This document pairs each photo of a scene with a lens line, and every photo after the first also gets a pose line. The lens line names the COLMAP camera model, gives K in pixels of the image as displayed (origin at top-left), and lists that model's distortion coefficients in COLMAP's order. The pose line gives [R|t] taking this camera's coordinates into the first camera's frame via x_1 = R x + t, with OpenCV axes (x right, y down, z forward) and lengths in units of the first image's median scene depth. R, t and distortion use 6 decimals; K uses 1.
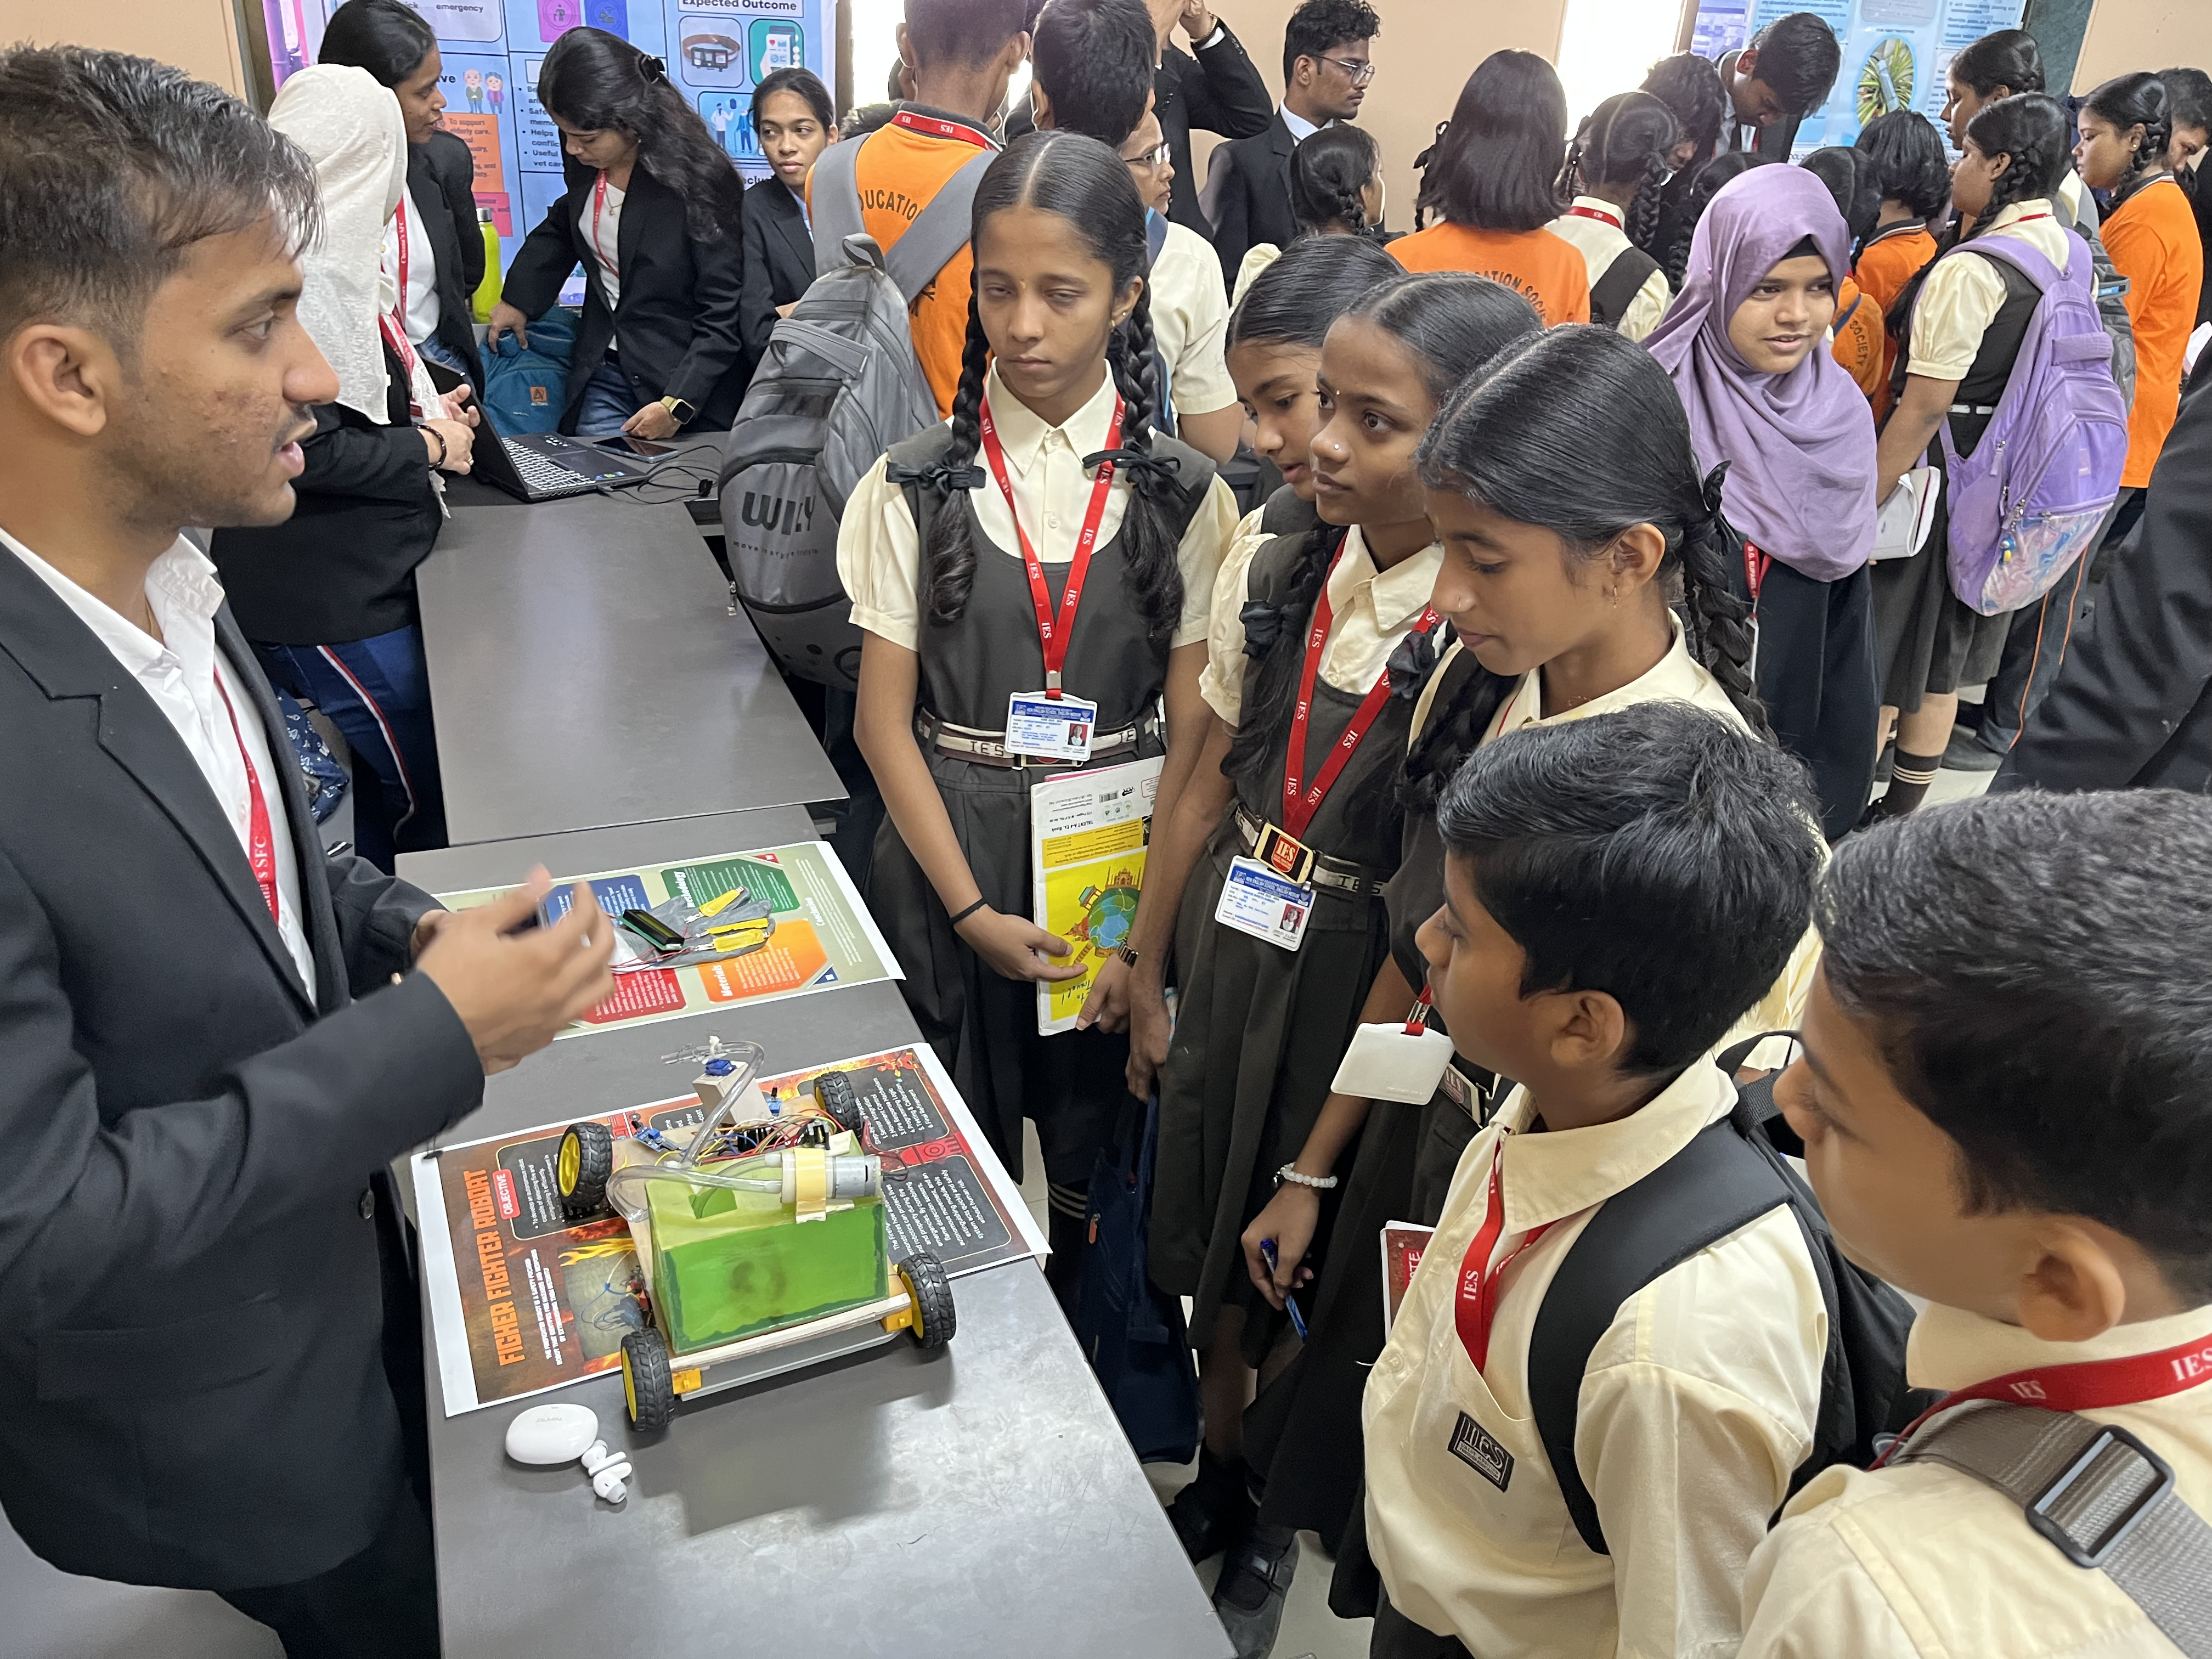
lens RADIAL K [[1683.4, 0, 1107.0], [0, 1683.4, 827.9], [0, 0, 1]] dist [0.002997, 0.000764]
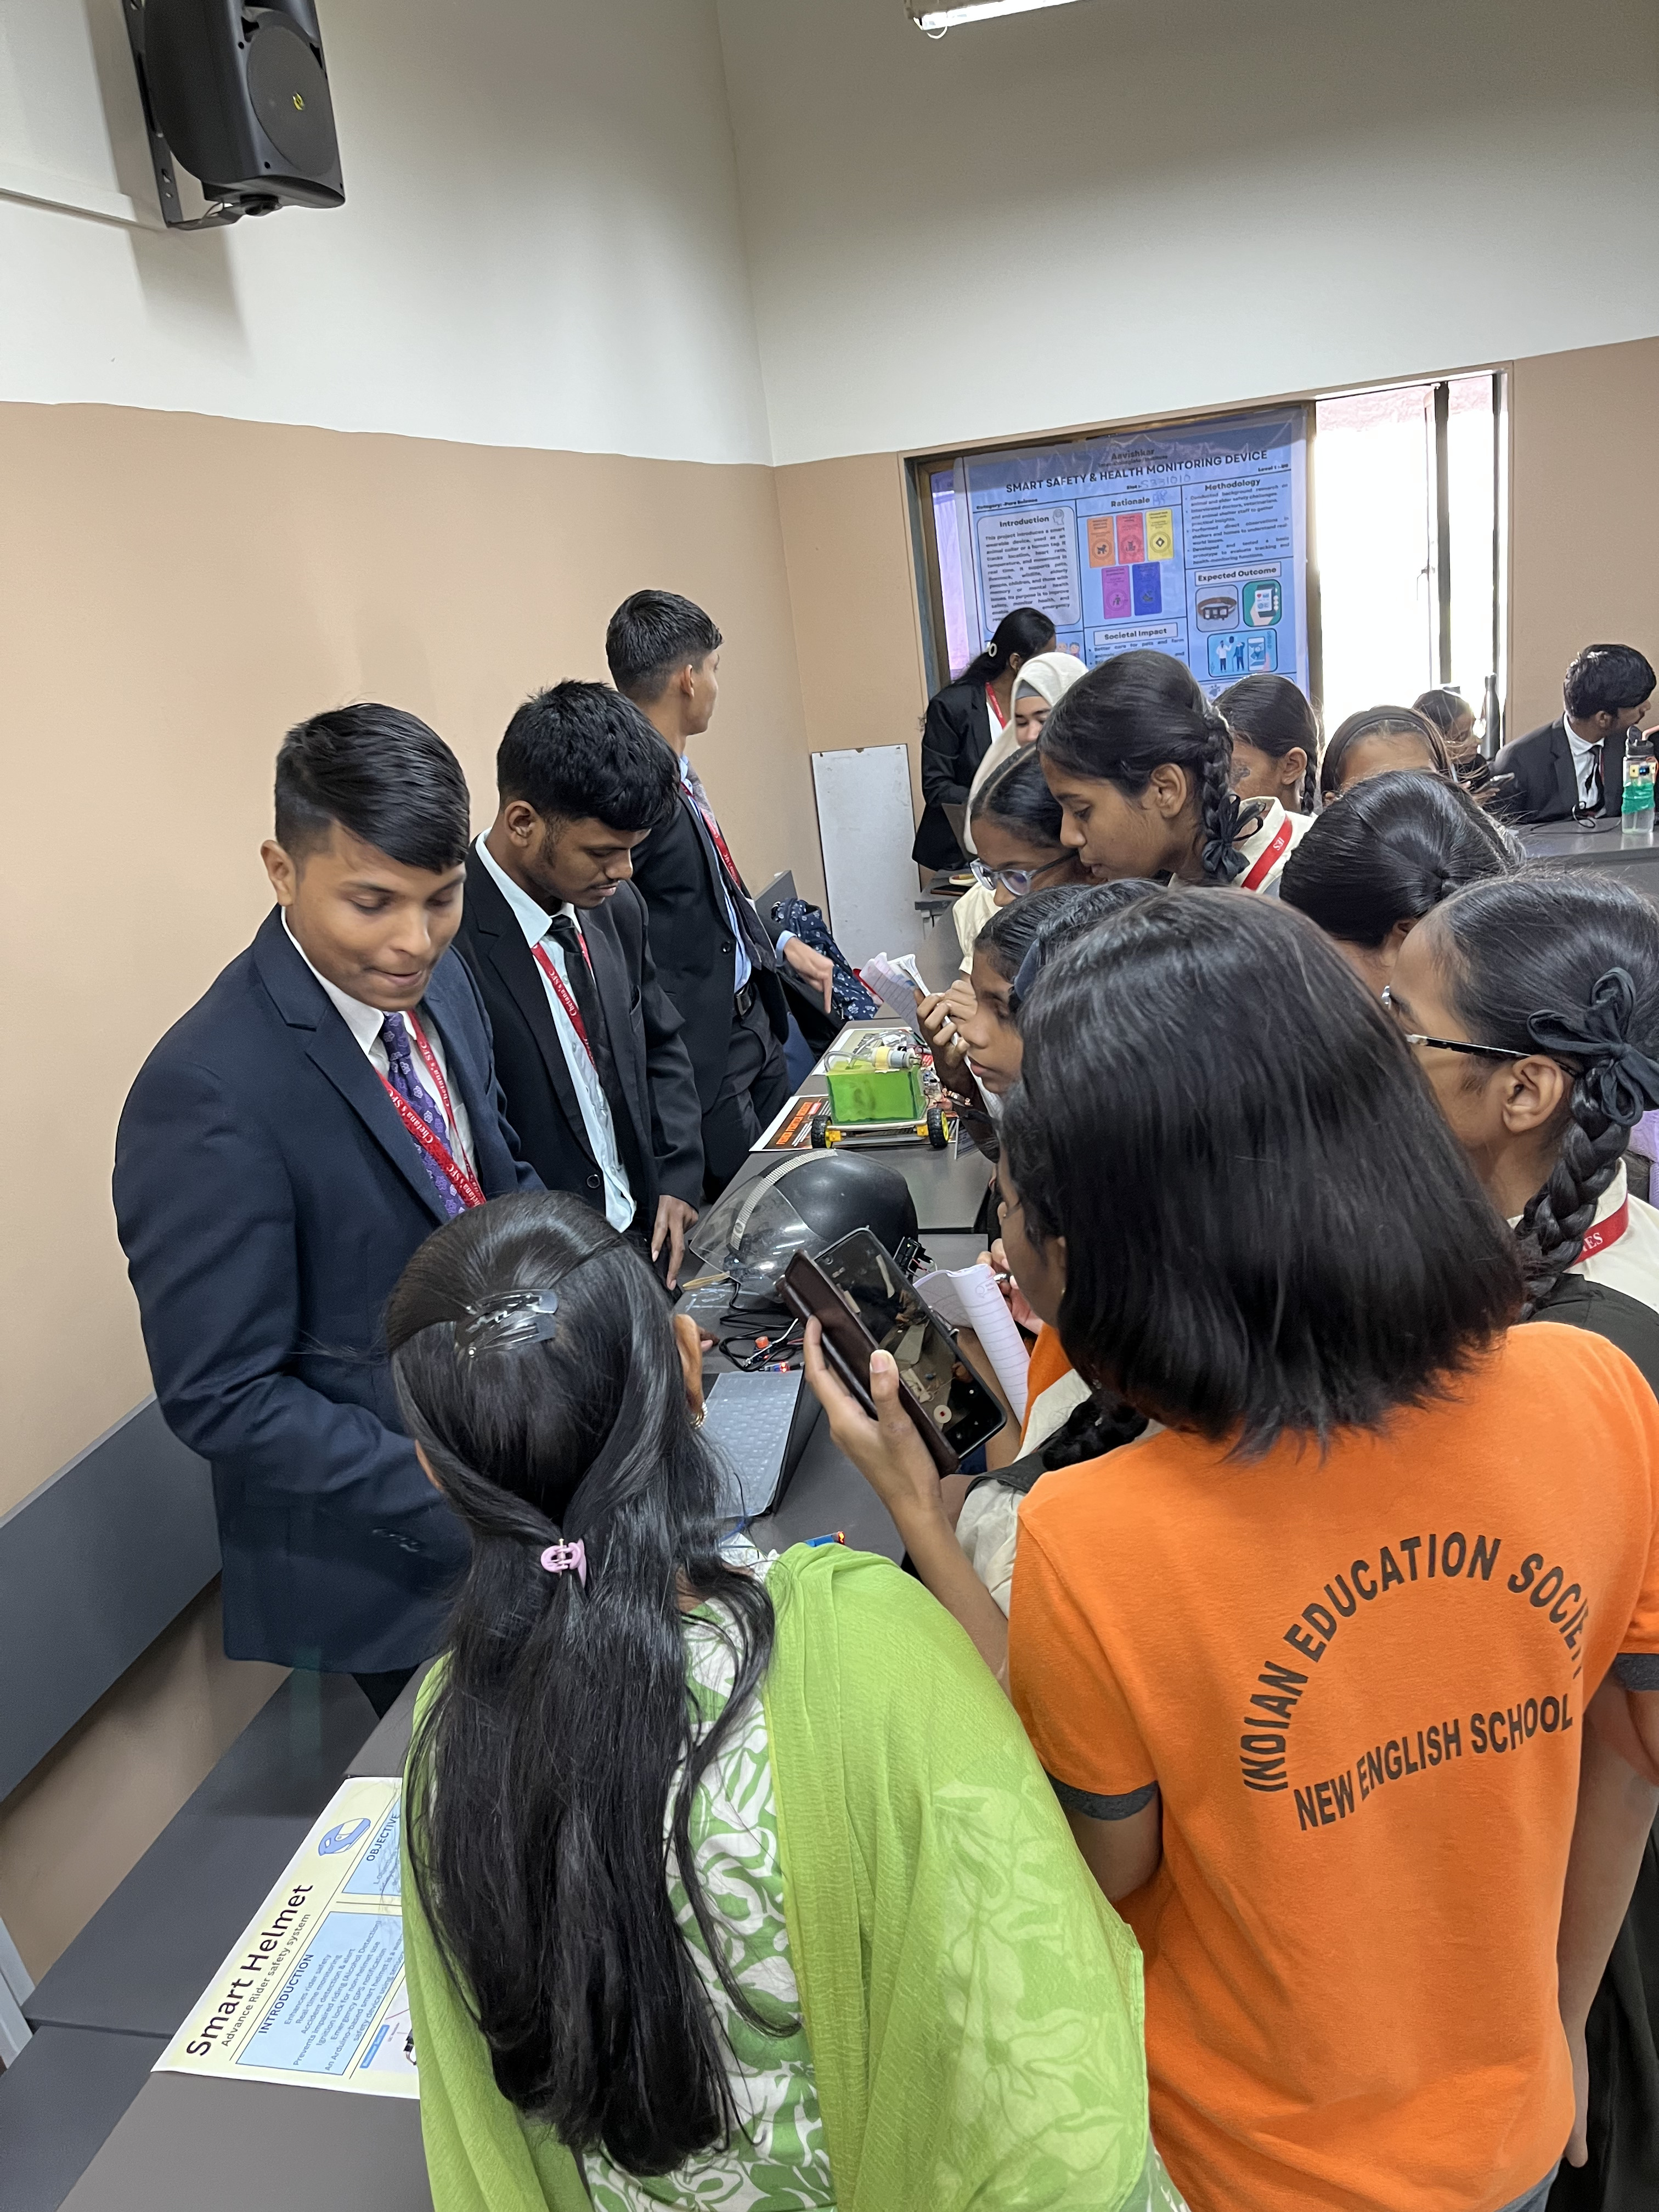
lens RADIAL K [[1683.4, 0, 828.6], [0, 1683.4, 1105.8], [0, 0, 1]] dist [0.002997, 0.000764]
pose [[0.805766, 0.028606, -0.591543, 0.381880], [-0.113631, 0.987743, -0.107016, 0.171251], [0.581231, 0.153447, 0.799140, -0.319621]]
